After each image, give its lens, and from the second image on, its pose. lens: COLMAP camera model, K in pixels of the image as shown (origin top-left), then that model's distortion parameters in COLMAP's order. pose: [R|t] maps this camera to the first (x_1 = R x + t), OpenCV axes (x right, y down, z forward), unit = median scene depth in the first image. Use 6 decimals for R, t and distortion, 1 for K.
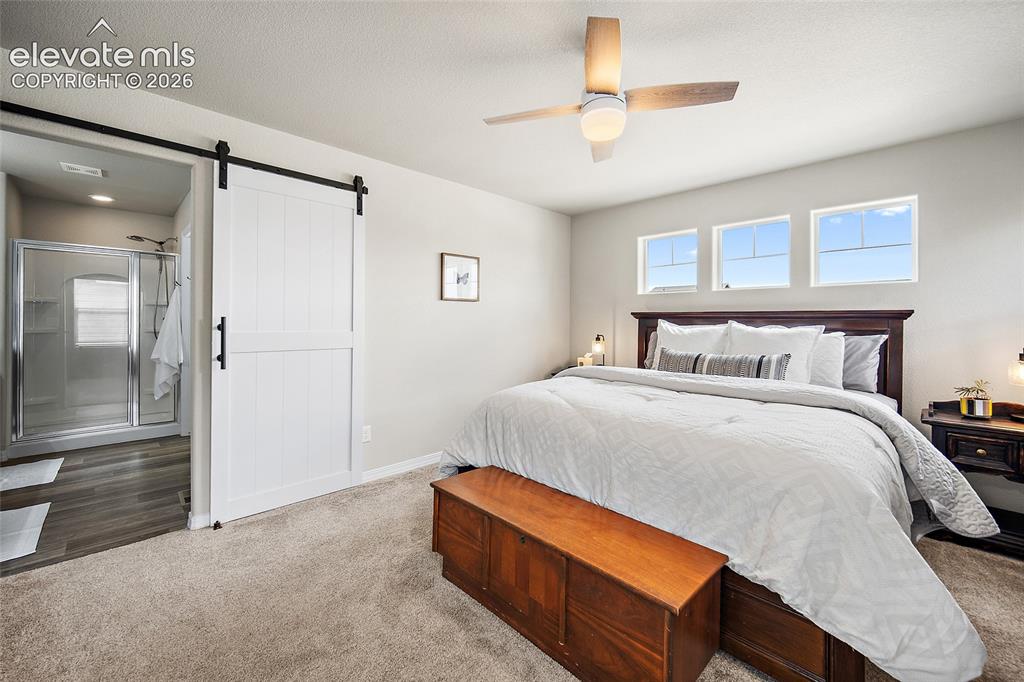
lens RADIAL K [[414.5, 0, 515.0], [0, 414.5, 322.1], [0, 0, 1]] dist [-0.001182, -0.000084]
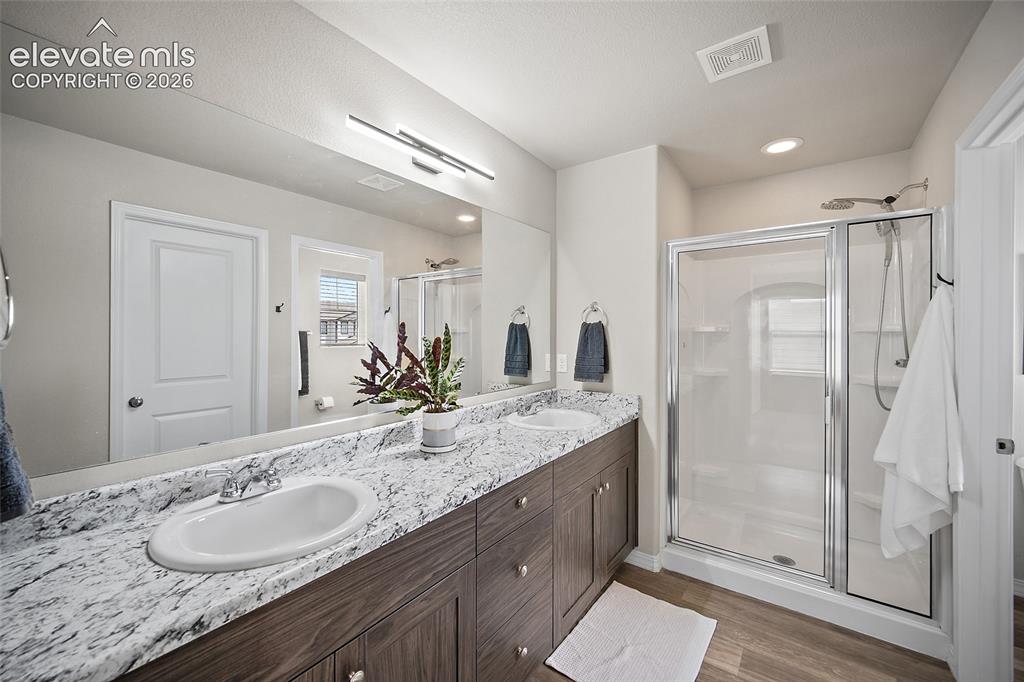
lens RADIAL K [[406.1, 0, 521.2], [0, 406.1, 329.3], [0, 0, 1]] dist [-0.000026, -0.000145]
pose [[0.174654, -0.013073, -0.984543, -0.884460], [-0.004290, 0.999892, -0.014038, -0.067743], [0.984621, 0.006675, 0.174579, 0.947246]]
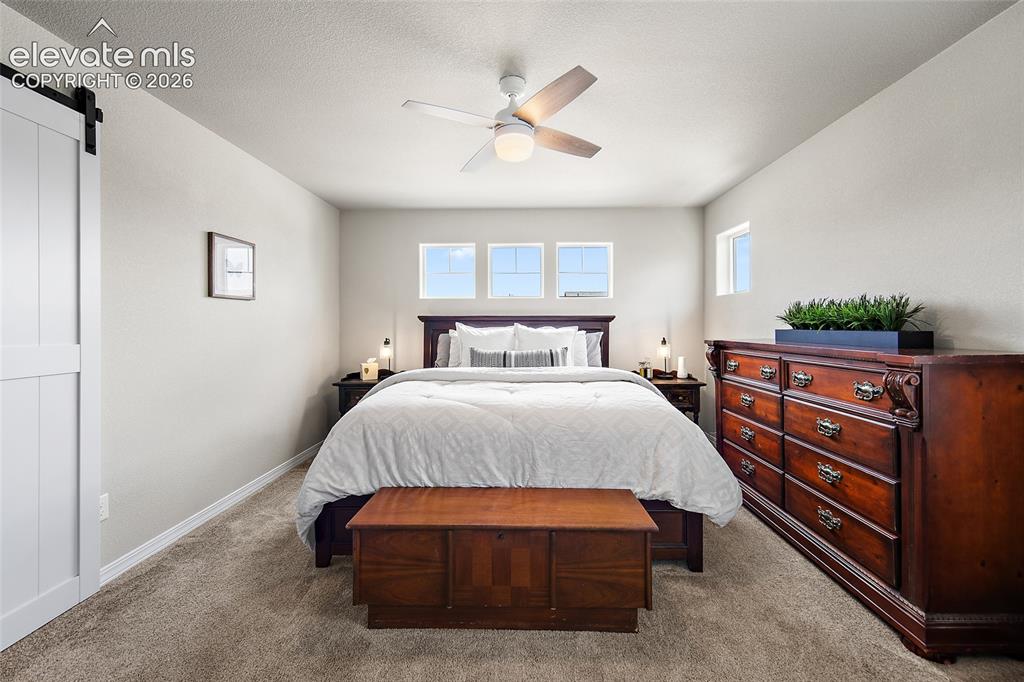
lens RADIAL K [[412.3, 0, 515.7], [0, 412.3, 328.0], [0, 0, 1]] dist [-0.001170, -0.000270]
pose [[0.715957, -0.013863, 0.698006, -0.434056], [0.009319, 0.999904, 0.010301, -0.001816], [-0.698082, -0.000870, 0.716018, 0.157268]]
